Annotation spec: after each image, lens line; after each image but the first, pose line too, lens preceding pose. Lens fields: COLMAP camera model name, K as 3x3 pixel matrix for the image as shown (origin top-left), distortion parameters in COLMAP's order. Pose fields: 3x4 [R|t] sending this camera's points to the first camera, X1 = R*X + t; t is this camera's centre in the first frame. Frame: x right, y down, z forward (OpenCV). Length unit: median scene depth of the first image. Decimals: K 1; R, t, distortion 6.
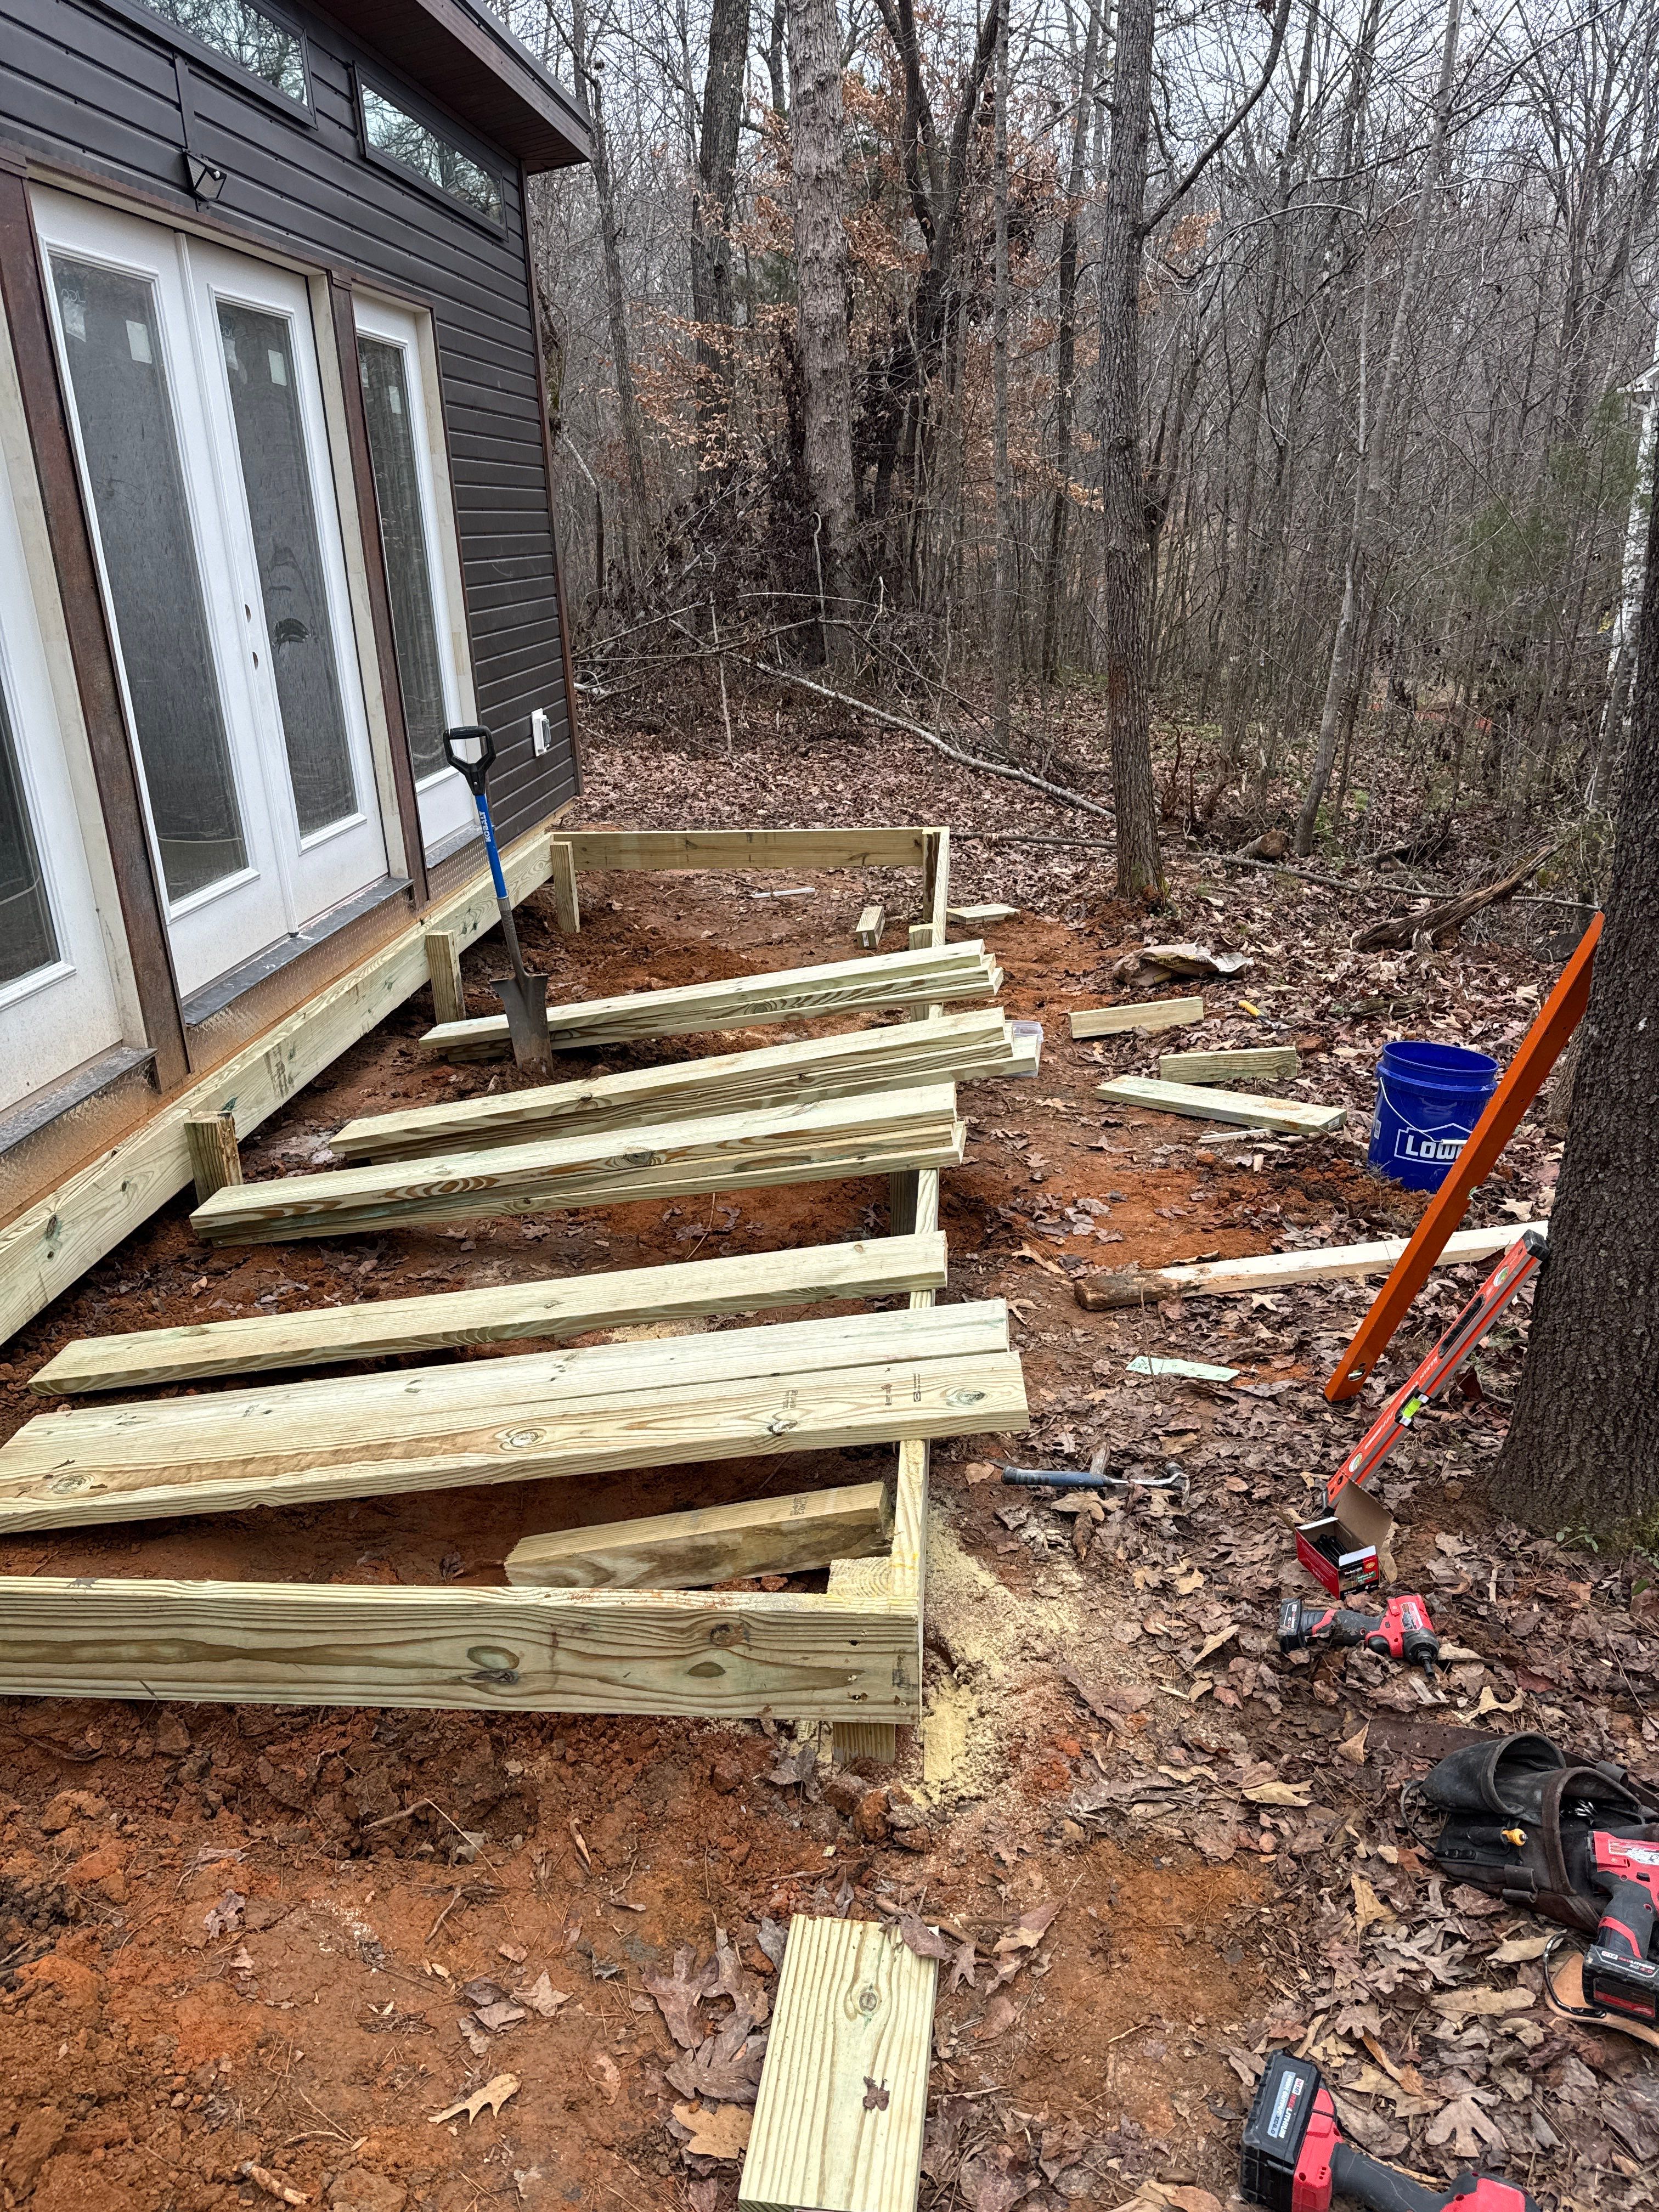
lens RADIAL K [[1549.2, 0, 820.2], [0, 1549.2, 1105.3], [0, 0, 1]] dist [0.024681, -0.030755]
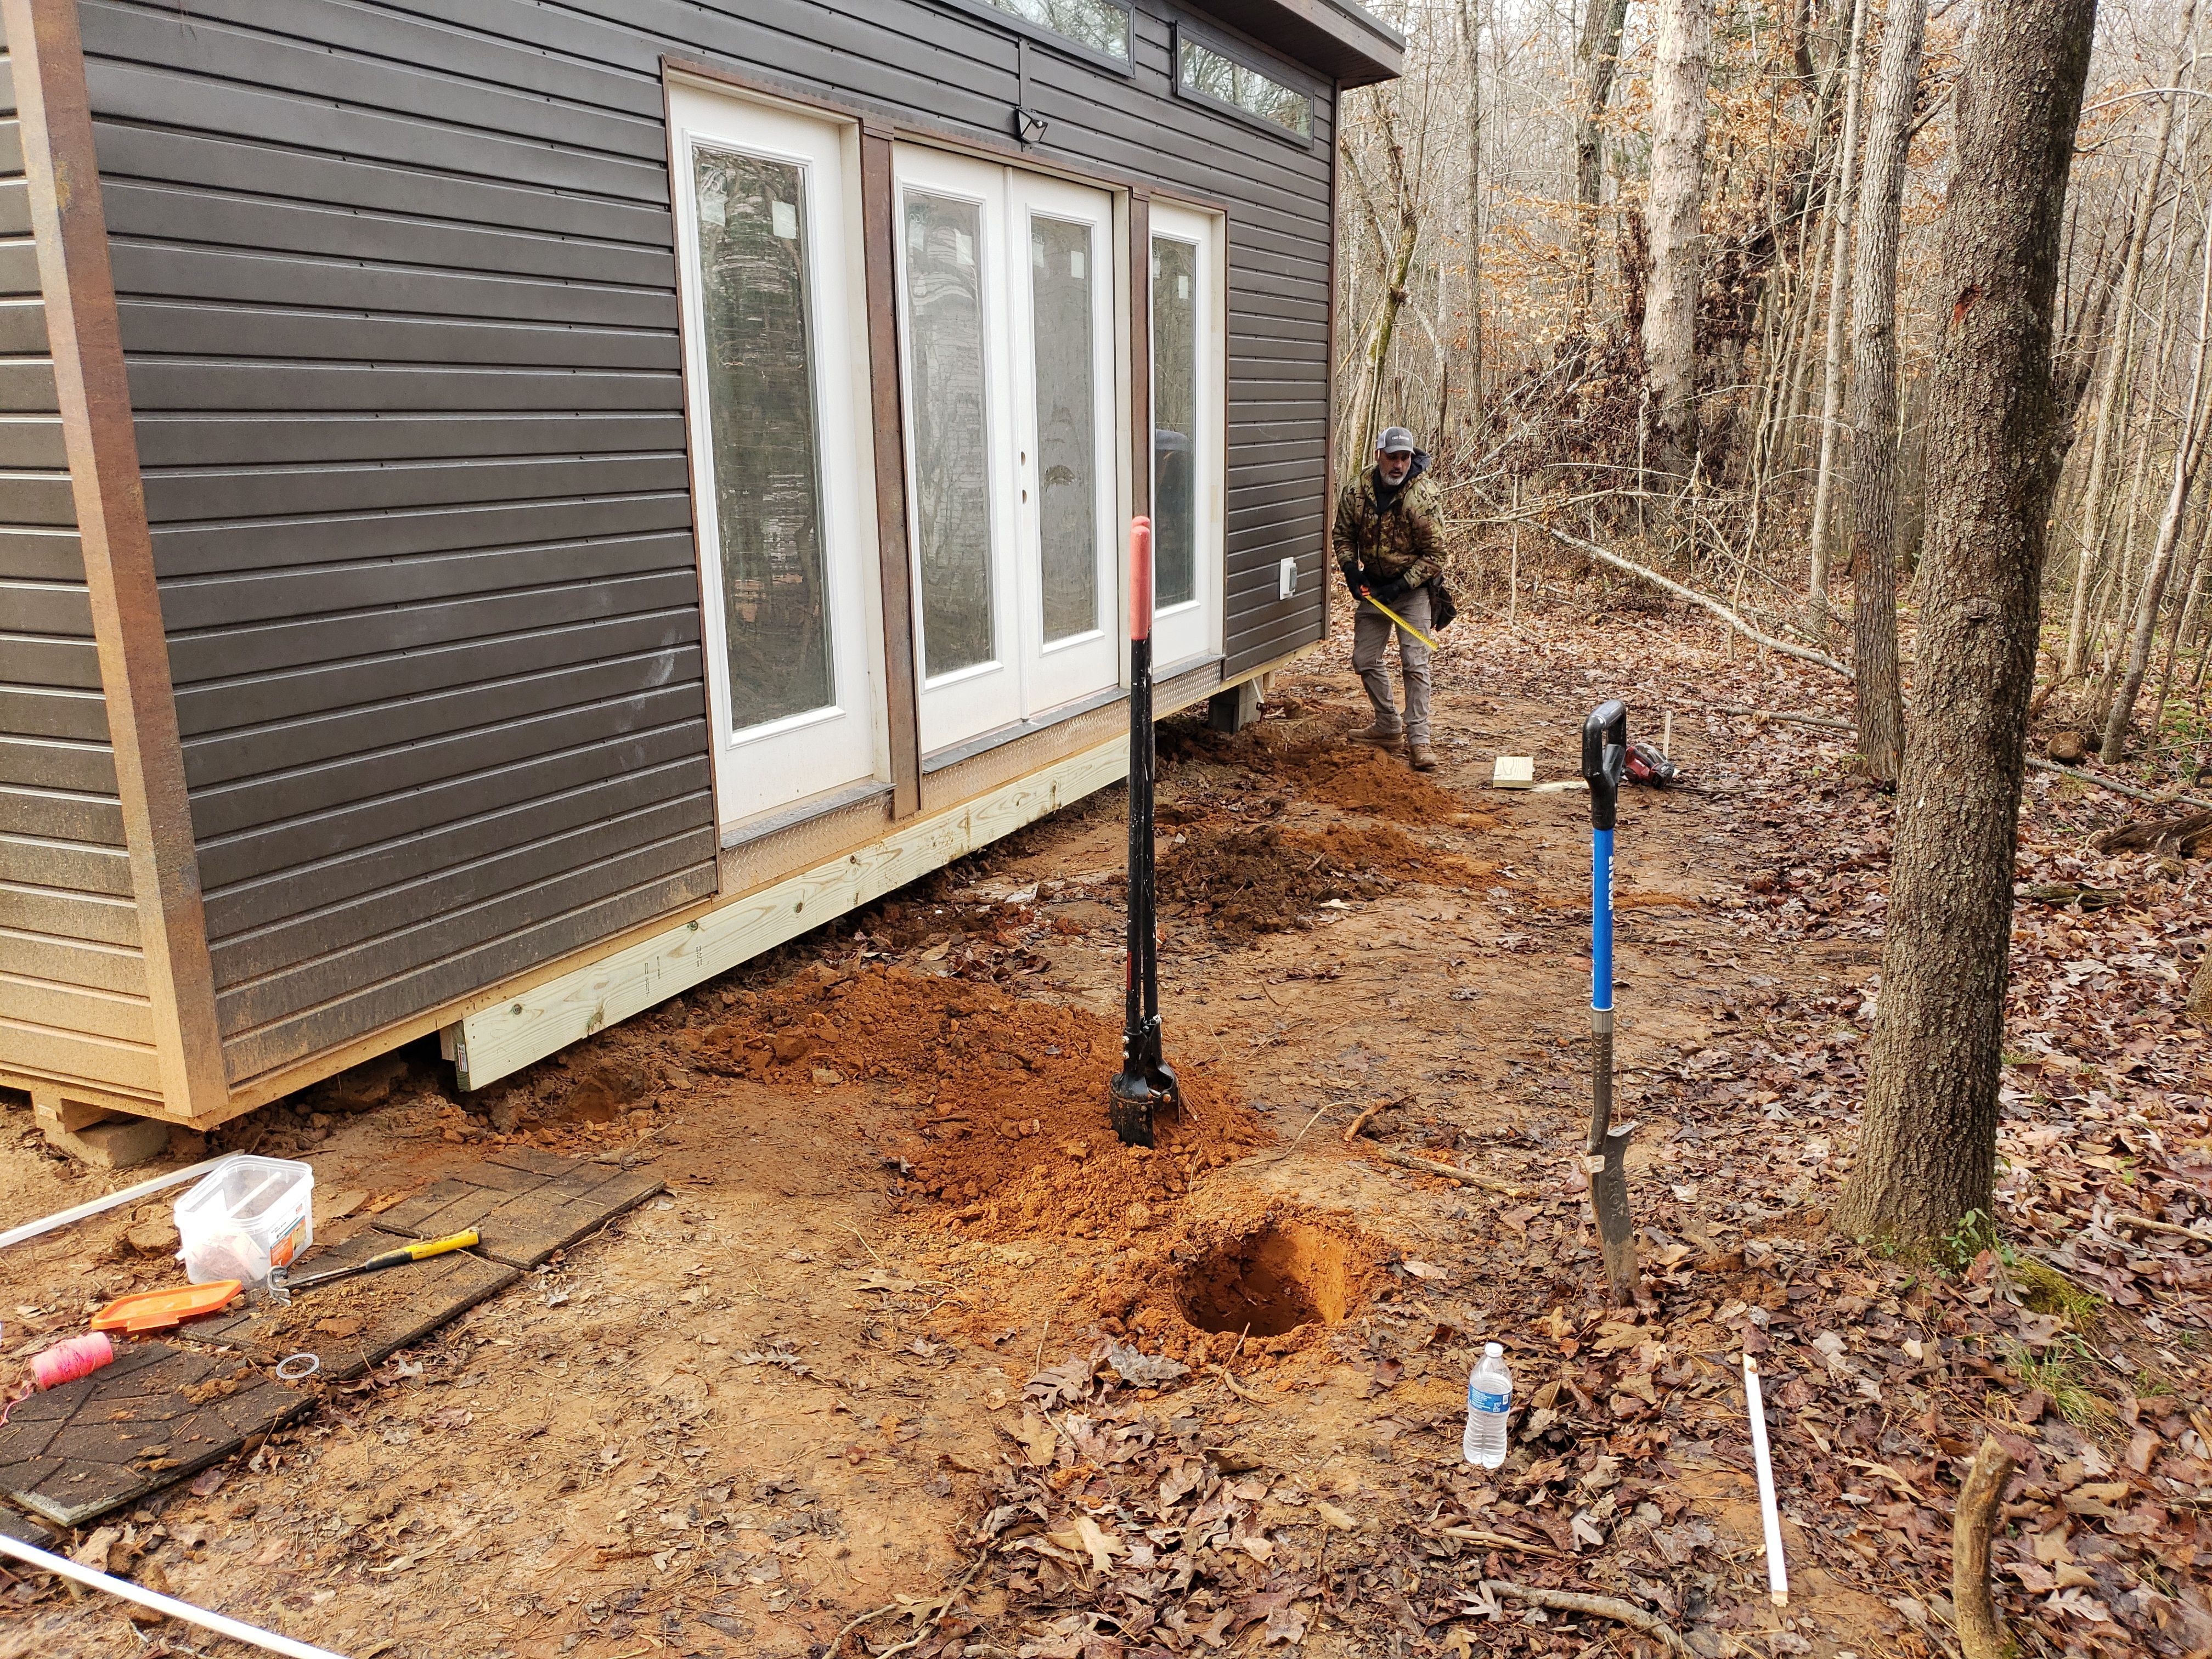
lens RADIAL K [[1708.3, 0, 1156.2], [0, 1708.3, 827.2], [0, 0, 1]] dist [0.018299, -0.011297]
pose [[0.949314, 0.101233, -0.297583, 0.117010], [-0.133051, 0.987138, -0.088637, 0.056159], [0.284782, 0.123738, 0.950572, -0.157260]]
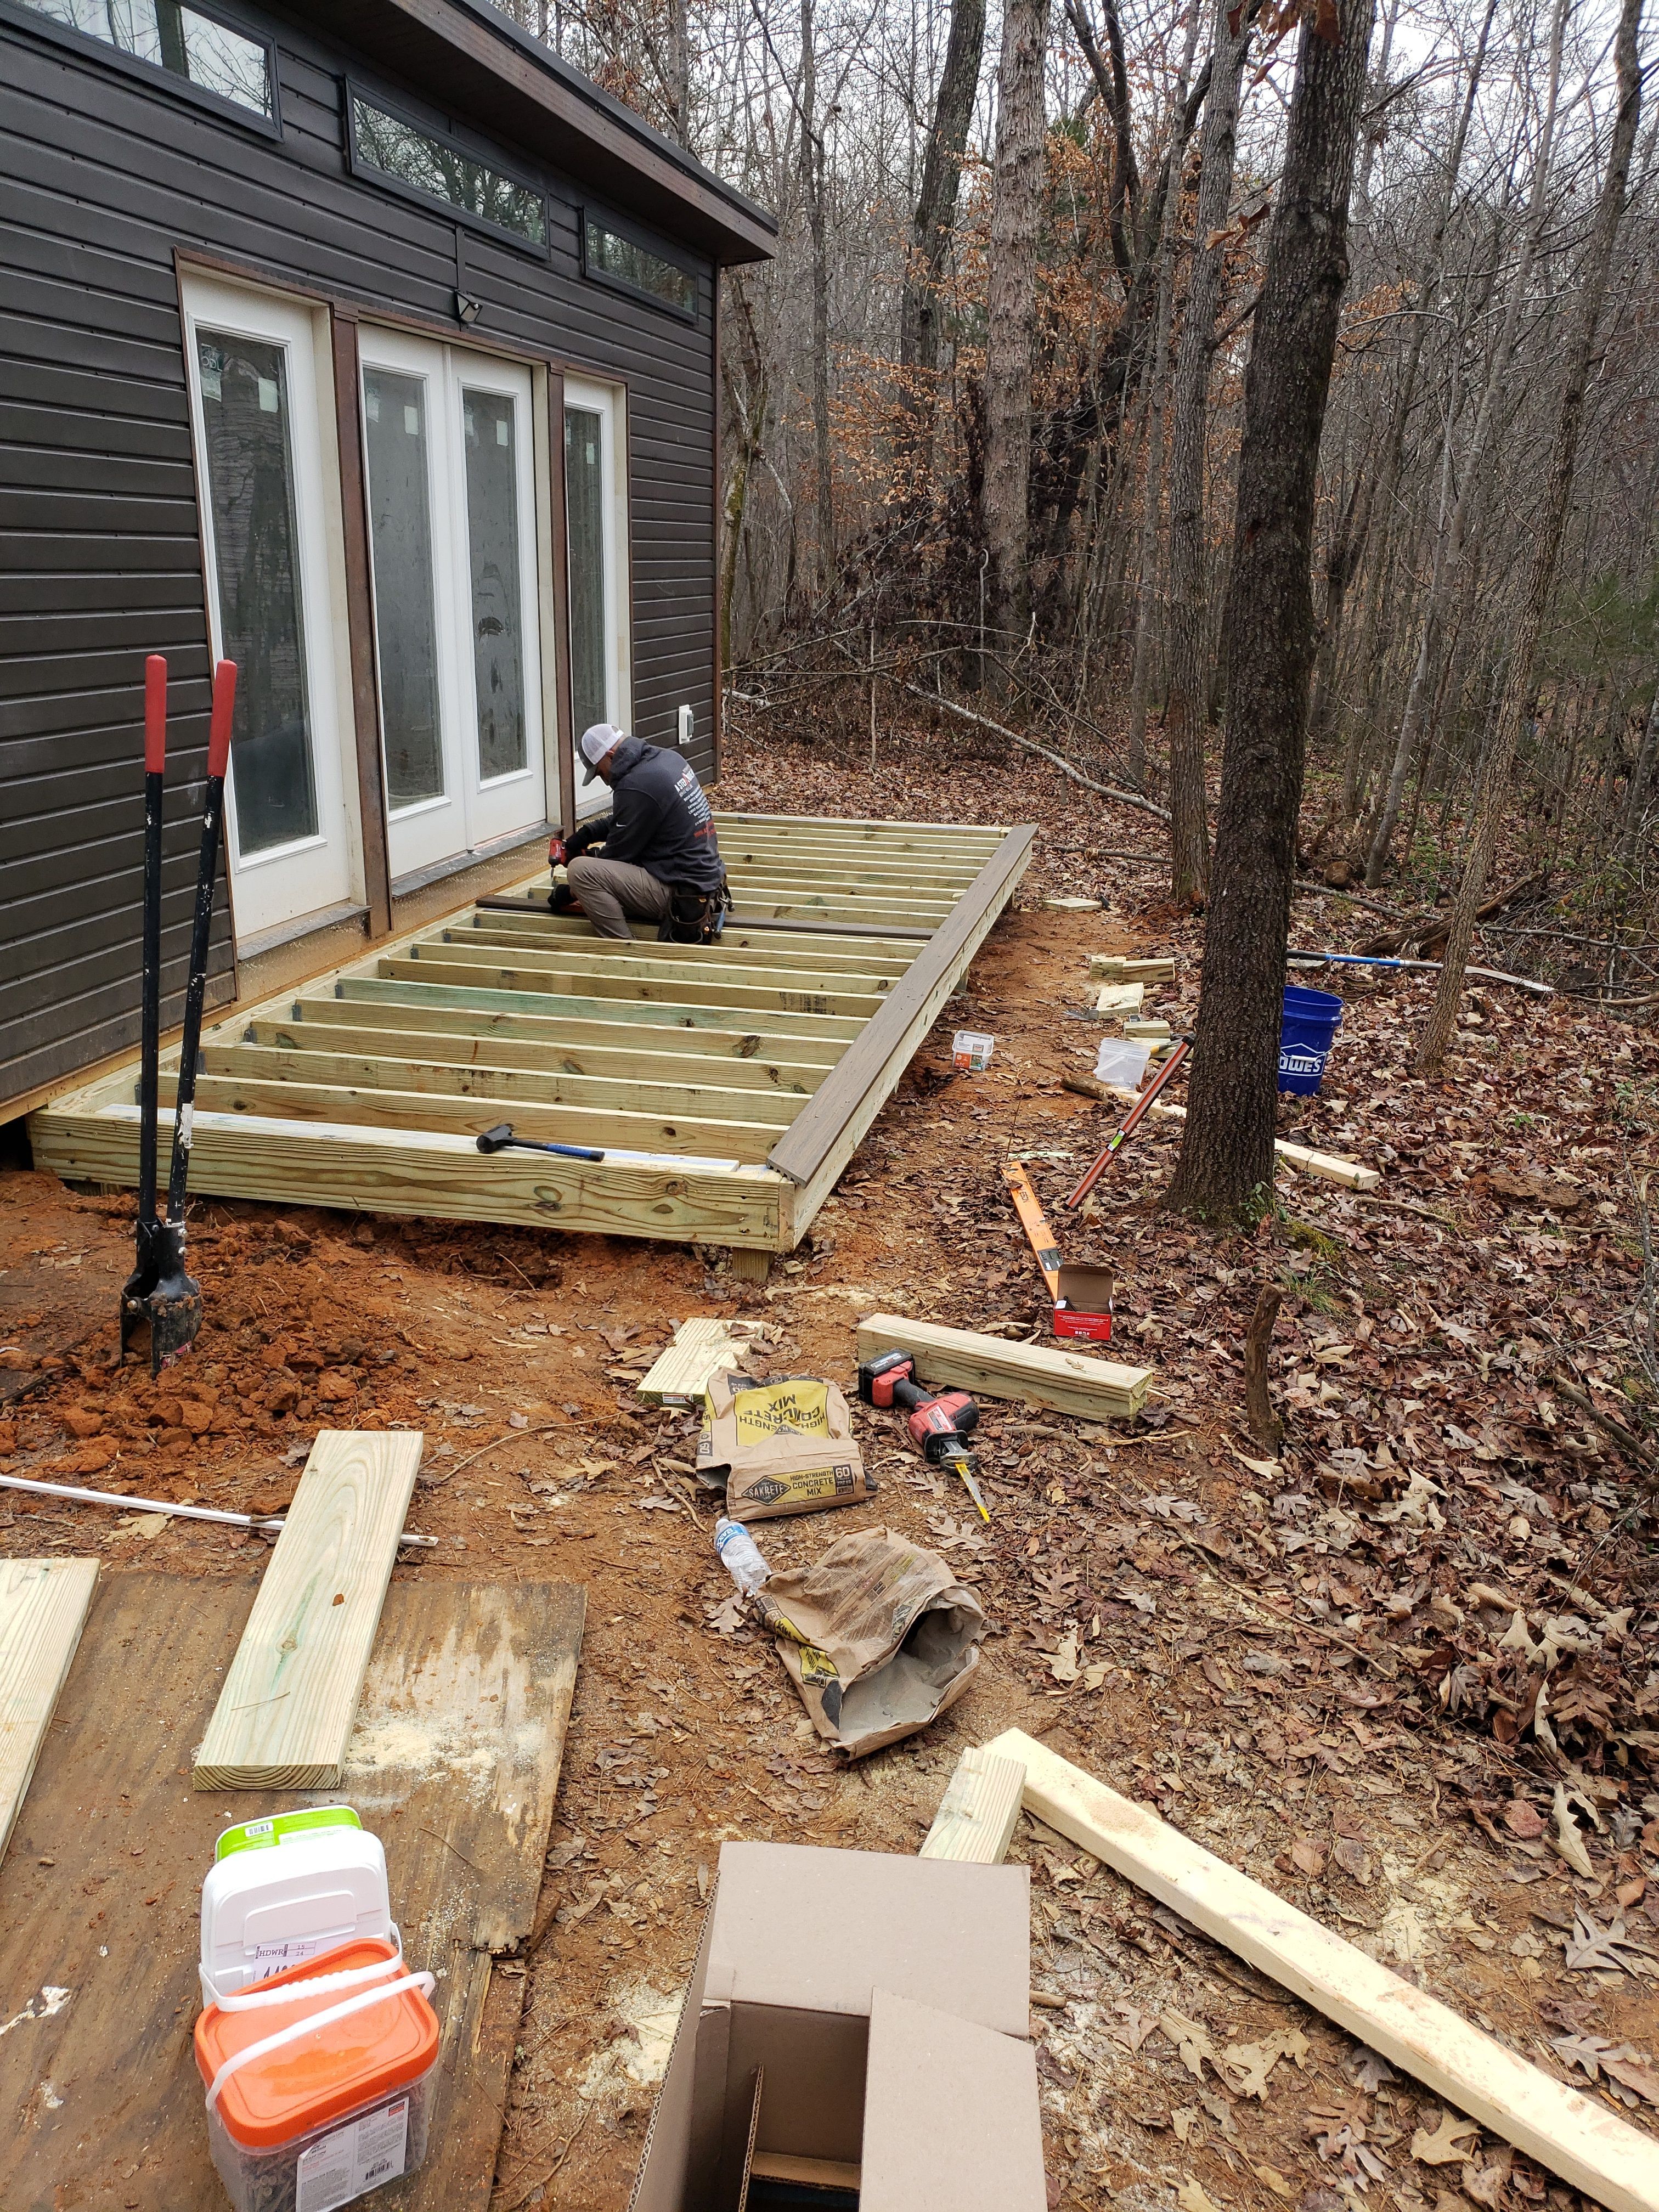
lens RADIAL K [[1708.3, 0, 839.7], [0, 1708.3, 1084.3], [0, 0, 1]] dist [0.018299, -0.011297]
pose [[0.991140, 0.088701, -0.098862, 0.101372], [-0.093904, 0.994361, -0.049269, 0.098060], [0.093934, 0.058116, 0.993881, -0.307633]]
